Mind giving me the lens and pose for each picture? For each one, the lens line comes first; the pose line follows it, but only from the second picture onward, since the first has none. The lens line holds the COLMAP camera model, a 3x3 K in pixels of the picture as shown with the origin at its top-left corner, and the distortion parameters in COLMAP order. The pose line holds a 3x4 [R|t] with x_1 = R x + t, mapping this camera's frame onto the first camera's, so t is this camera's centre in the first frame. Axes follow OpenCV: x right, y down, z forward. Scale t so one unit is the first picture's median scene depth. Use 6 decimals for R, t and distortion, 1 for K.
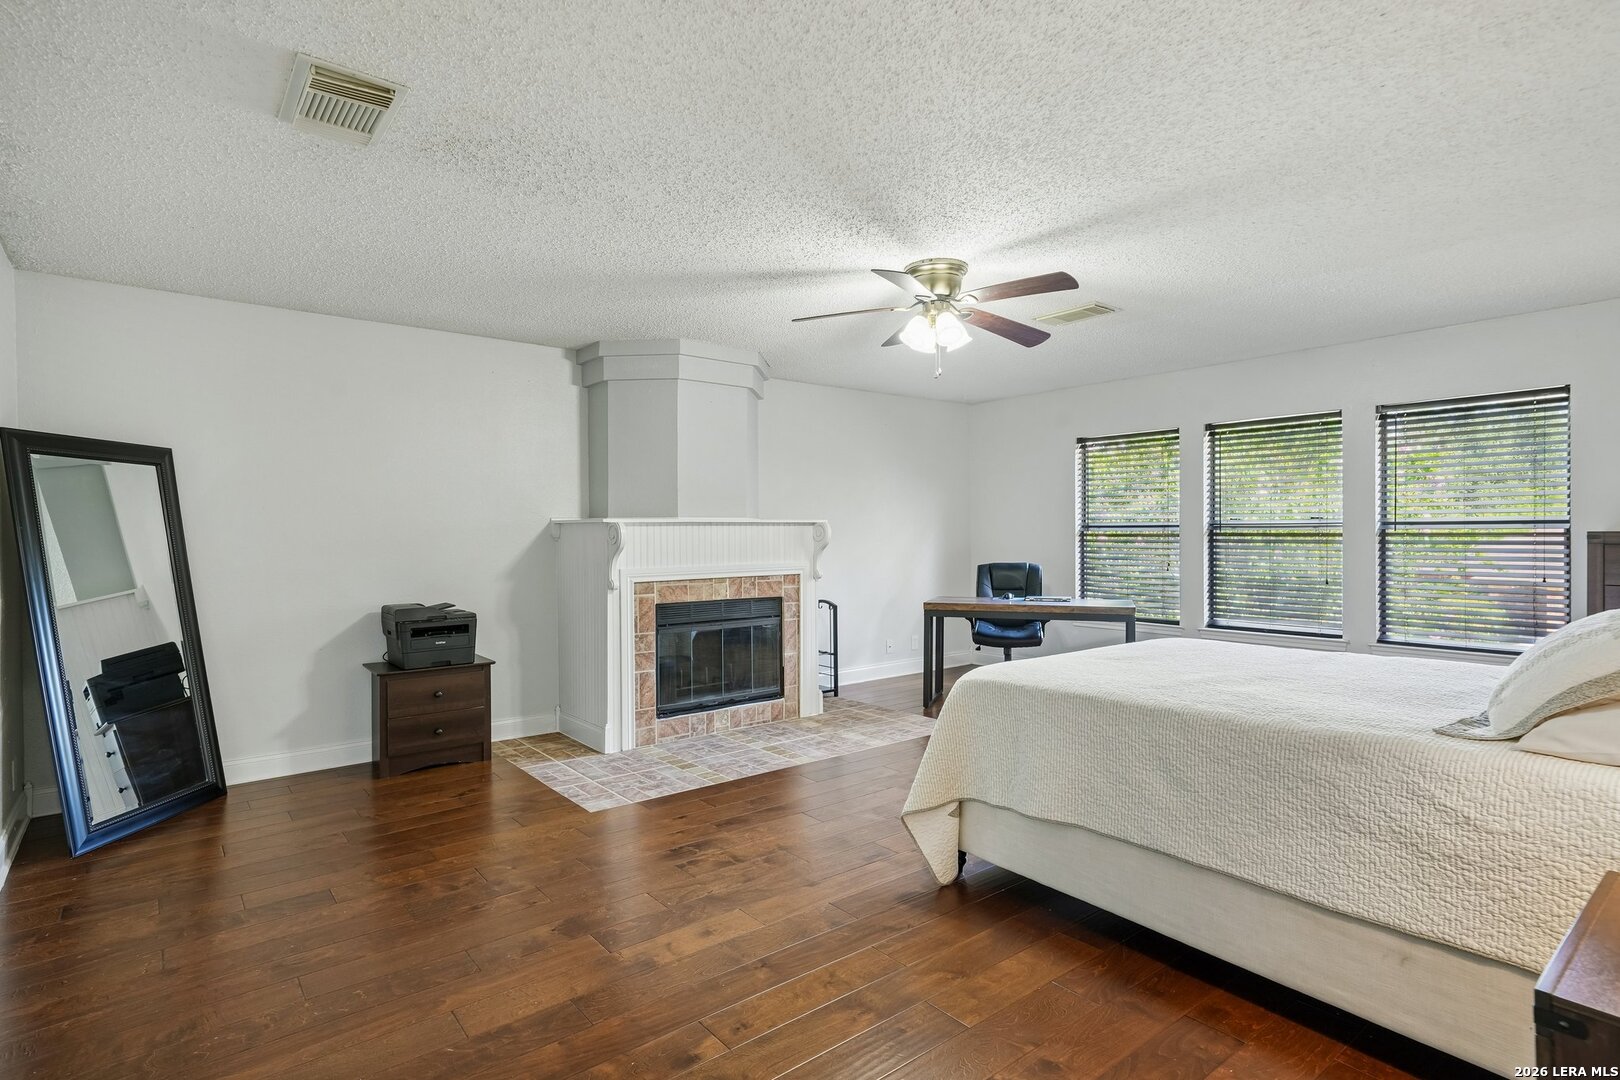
lens RADIAL K [[832.2, 0, 811.5], [0, 832.2, 533.7], [0, 0, 1]] dist [0.018654, -0.002162]
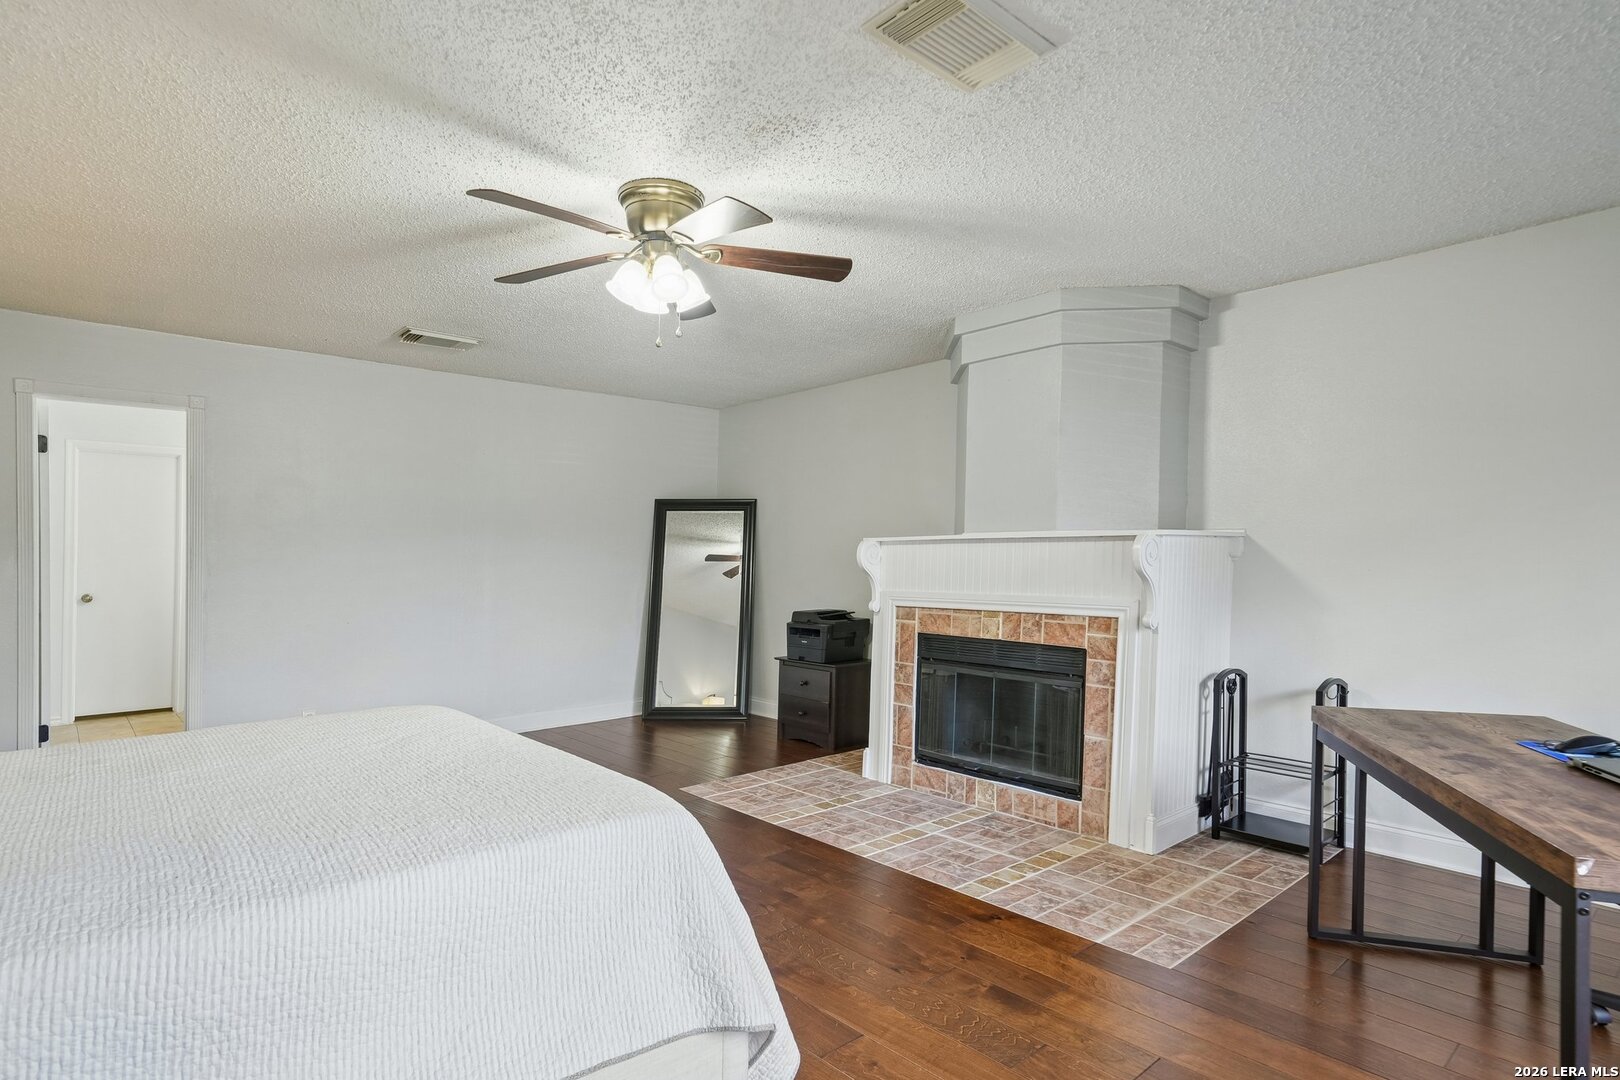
lens RADIAL K [[832.2, 0, 809.4], [0, 832.2, 551.5], [0, 0, 1]] dist [0.018654, -0.002162]
pose [[0.066955, 0.002272, -0.997753, 0.660466], [-0.000283, 0.999997, 0.002258, -0.003773], [0.997756, 0.000131, 0.066956, 0.790176]]
